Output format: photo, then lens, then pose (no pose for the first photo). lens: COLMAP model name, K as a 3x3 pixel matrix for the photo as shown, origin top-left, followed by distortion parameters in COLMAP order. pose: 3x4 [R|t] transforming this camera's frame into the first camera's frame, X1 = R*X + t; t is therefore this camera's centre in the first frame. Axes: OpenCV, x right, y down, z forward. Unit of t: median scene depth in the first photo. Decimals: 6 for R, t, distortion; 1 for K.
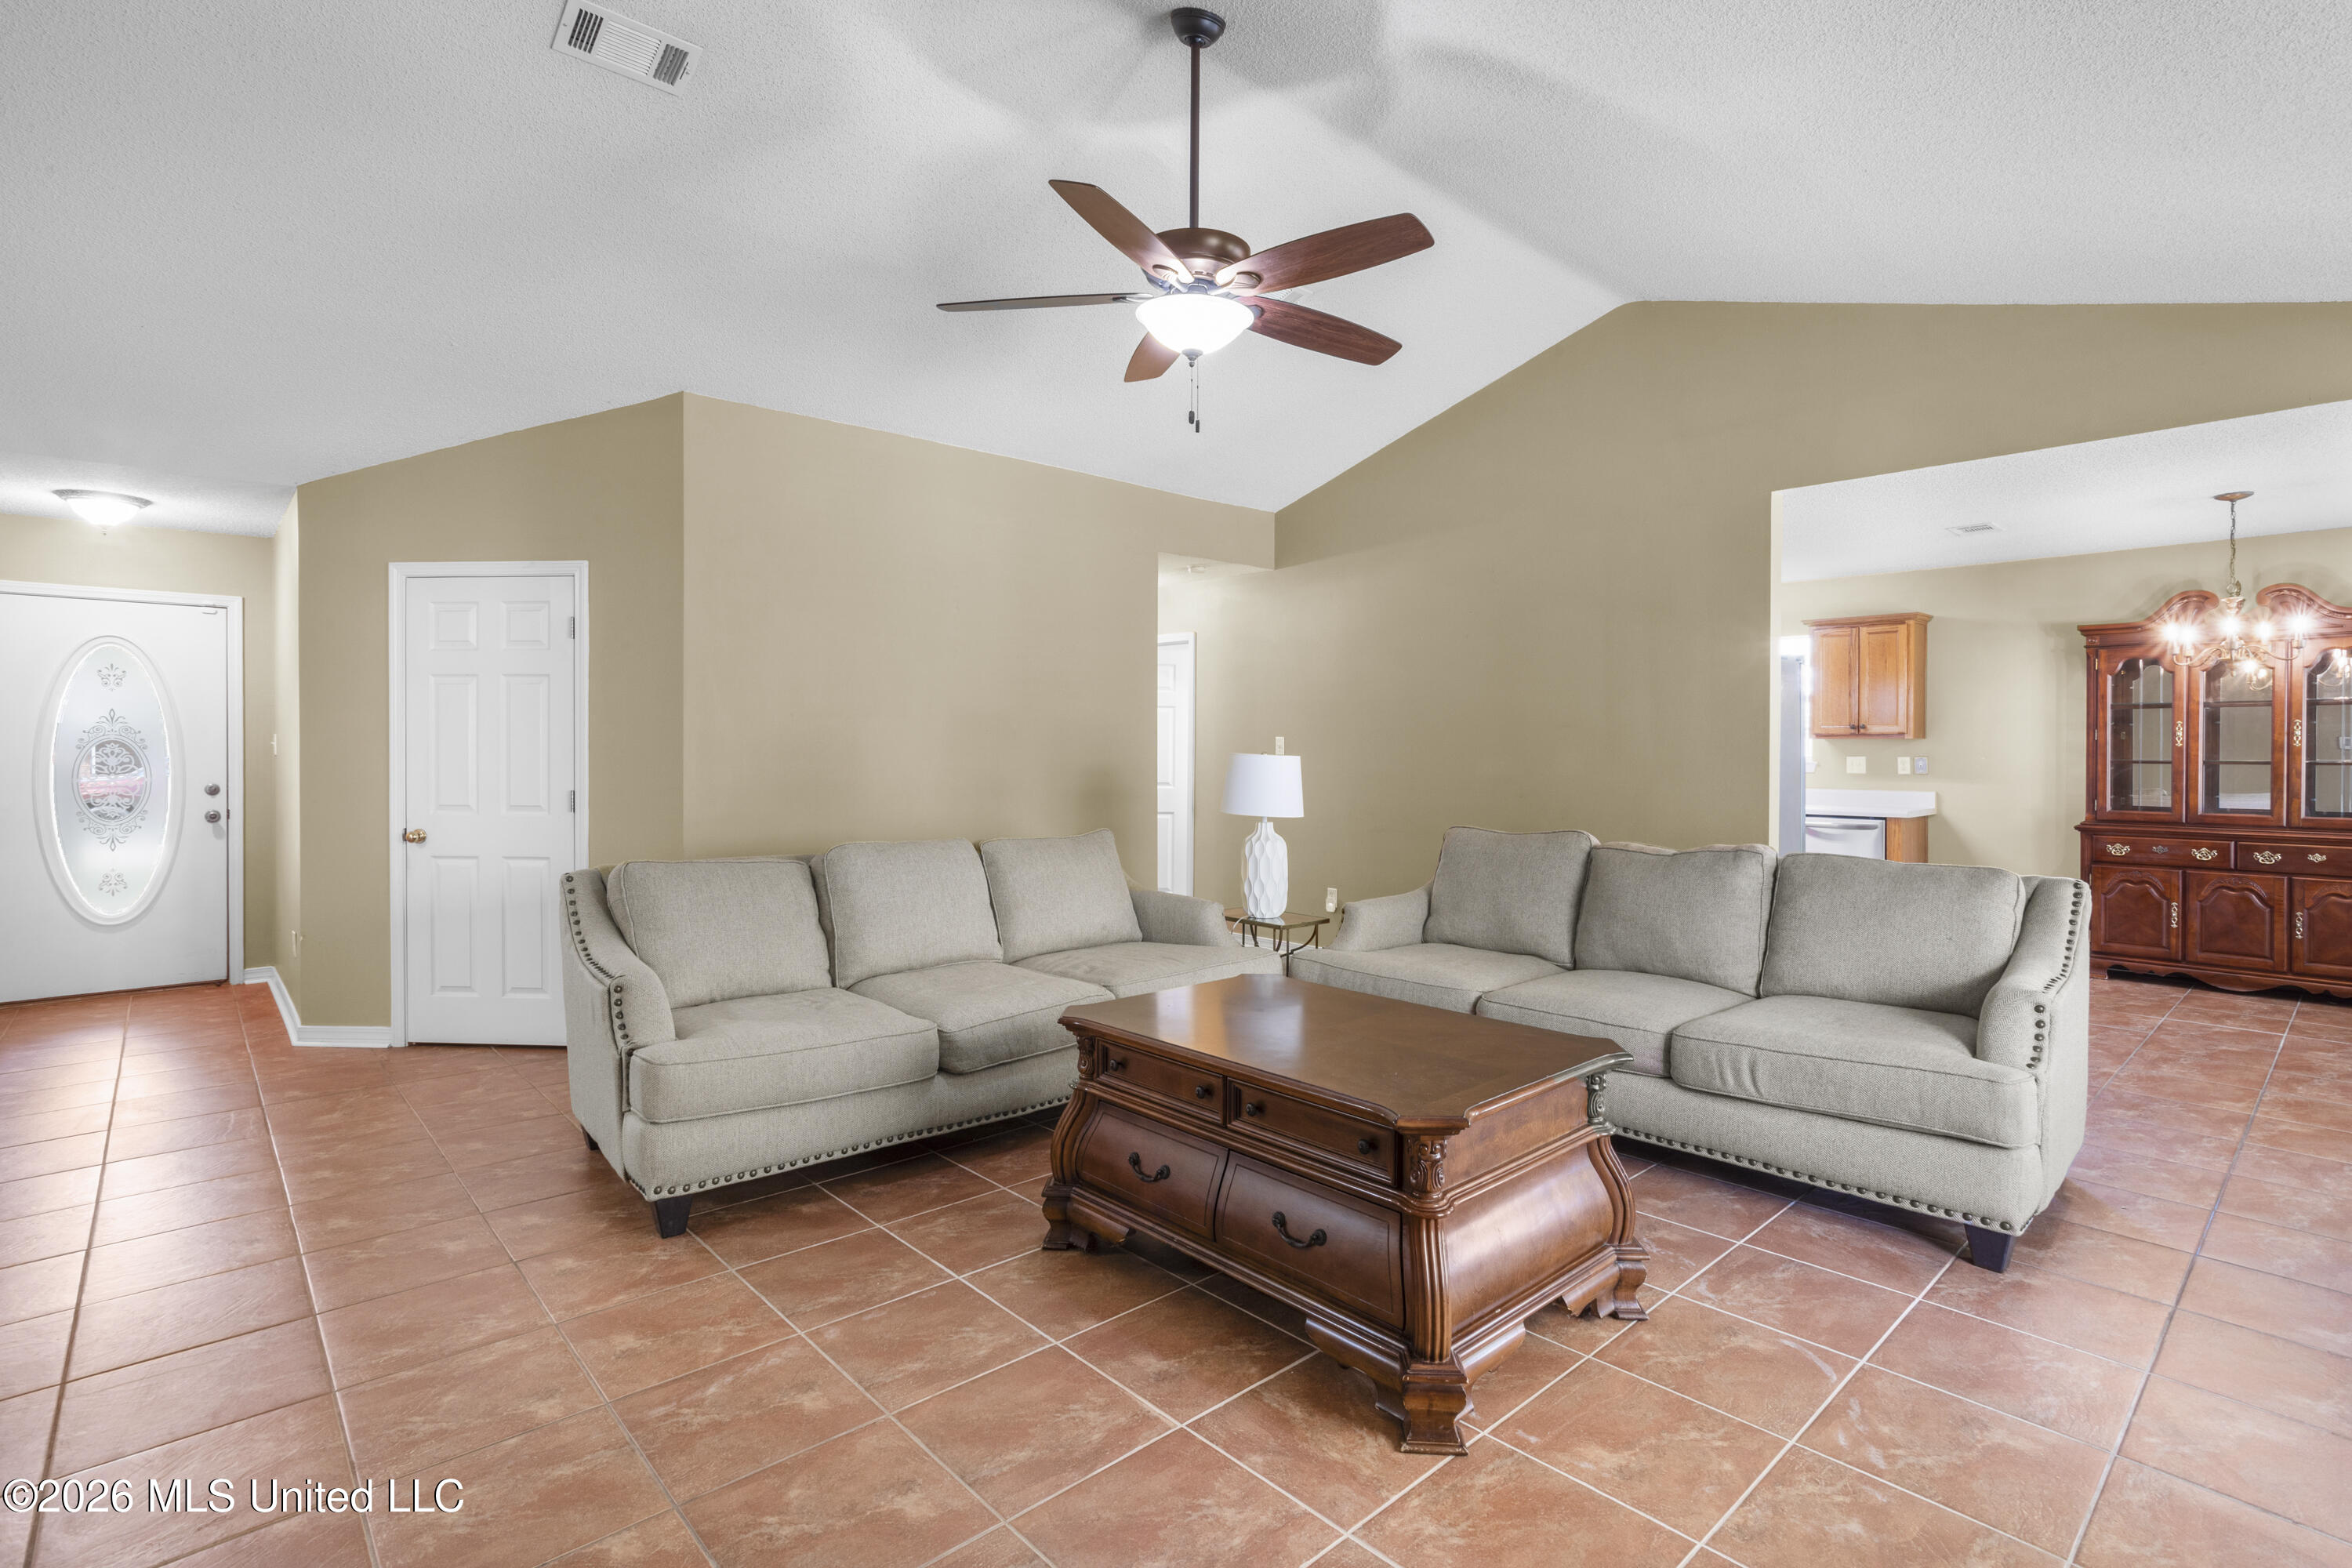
lens RADIAL K [[1131.7, 0, 1157.7], [0, 1131.7, 753.7], [0, 0, 1]] dist [-0.046785, 0.023459]
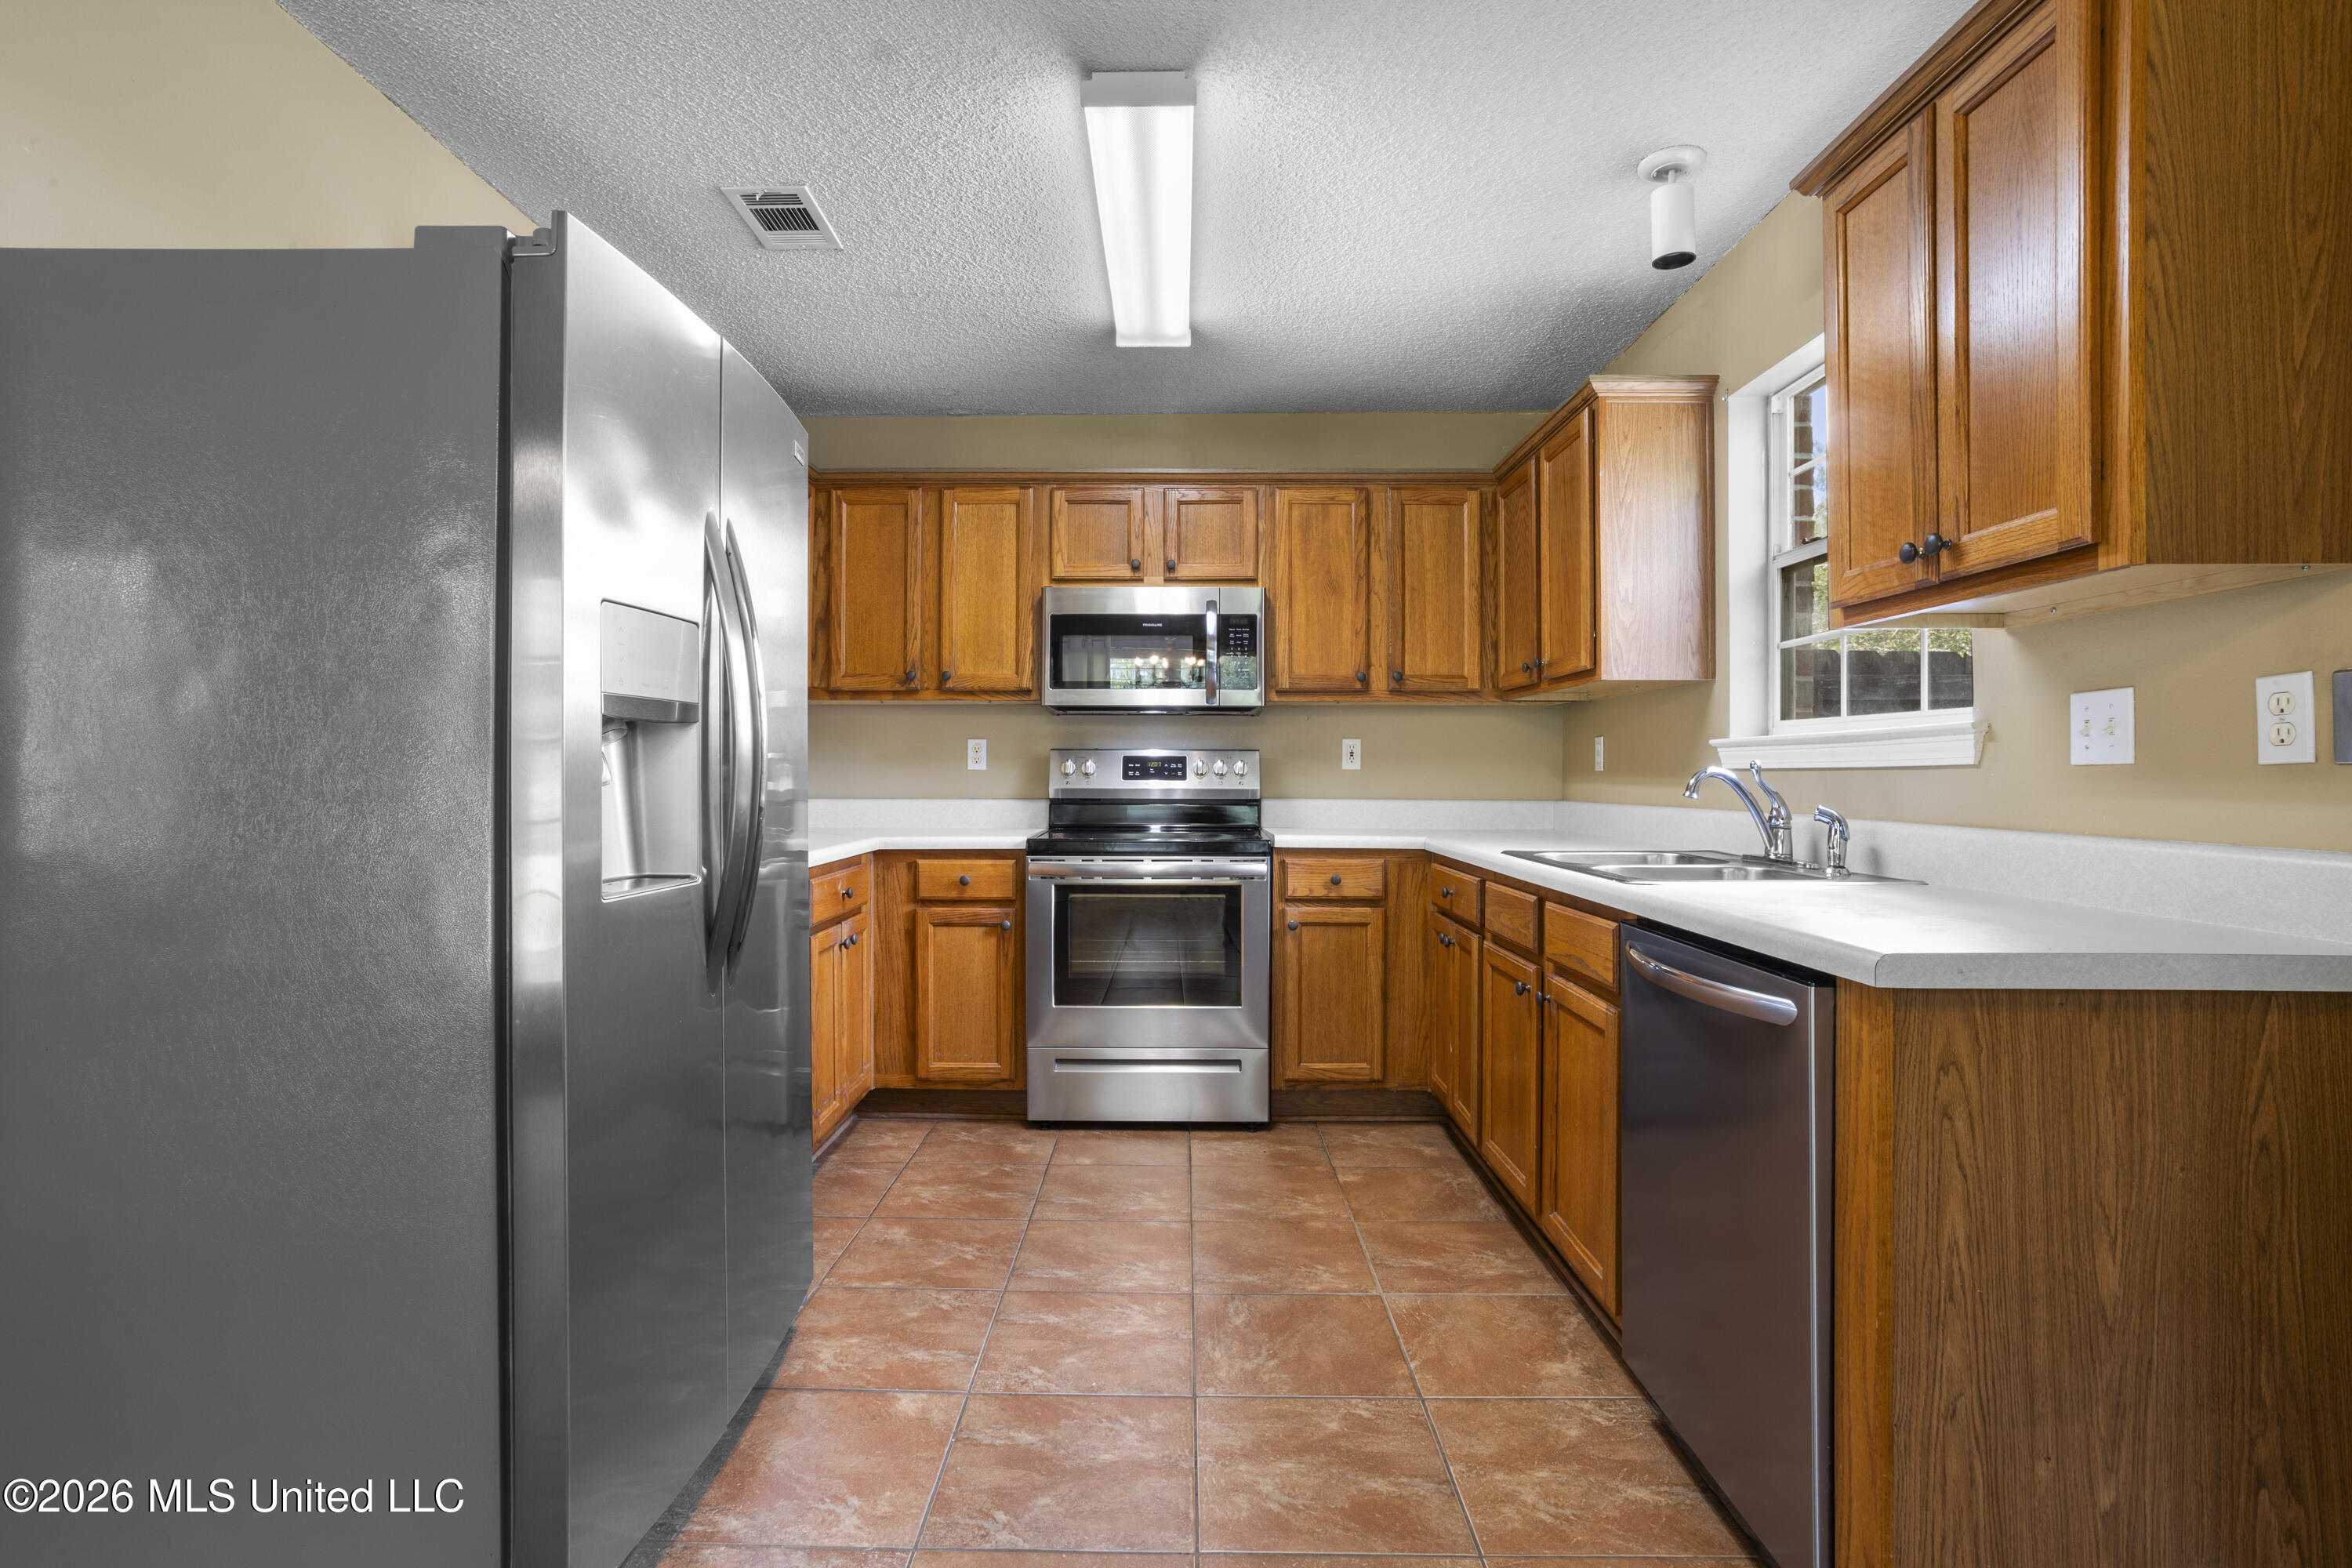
lens RADIAL K [[1131.7, 0, 1175.8], [0, 1131.7, 762.1], [0, 0, 1]] dist [-0.046785, 0.023459]
pose [[0.732746, -0.003430, -0.680494, 0.814600], [-0.006147, 0.999913, -0.011659, 0.026346], [0.680475, 0.012727, 0.732661, 0.892758]]
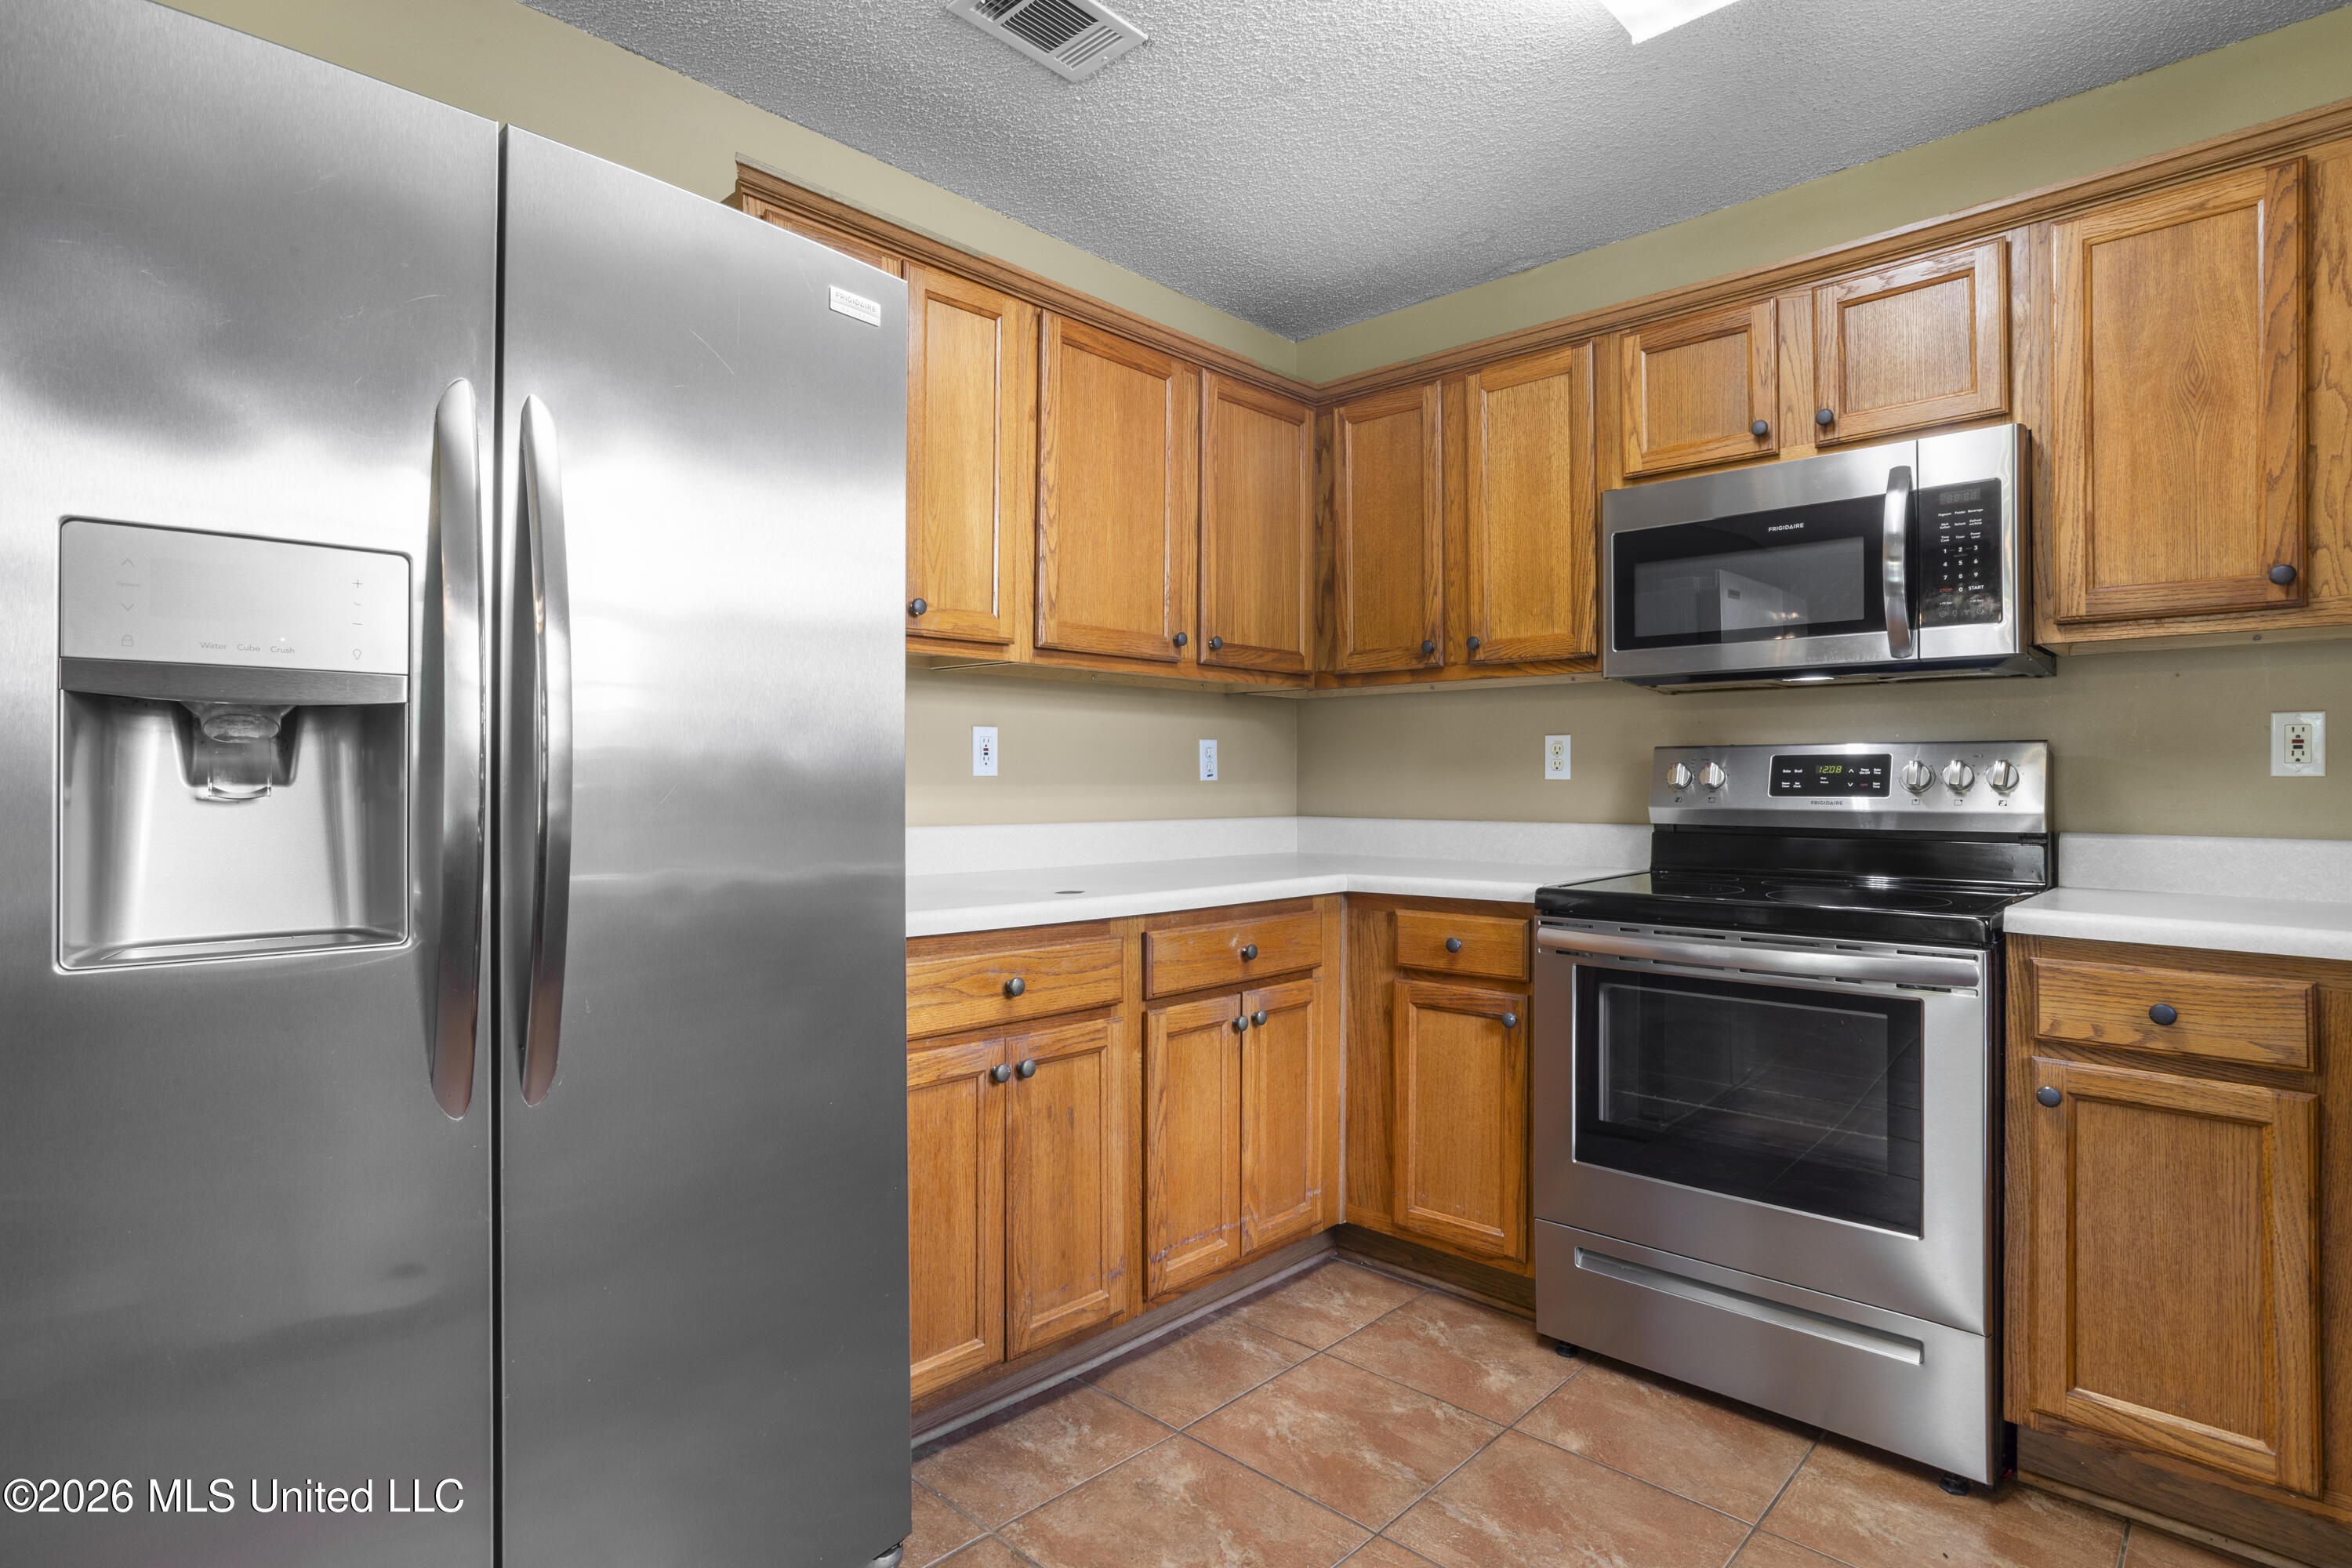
lens RADIAL K [[1201.3, 0, 1183.4], [0, 1201.3, 772.9], [0, 0, 1]] dist [-0.028151, 0.020055]
pose [[0.071956, -0.007561, -0.997379, 0.742954], [-0.006287, 0.999948, -0.008034, 0.025859], [0.997388, 0.006848, 0.071905, 1.129087]]
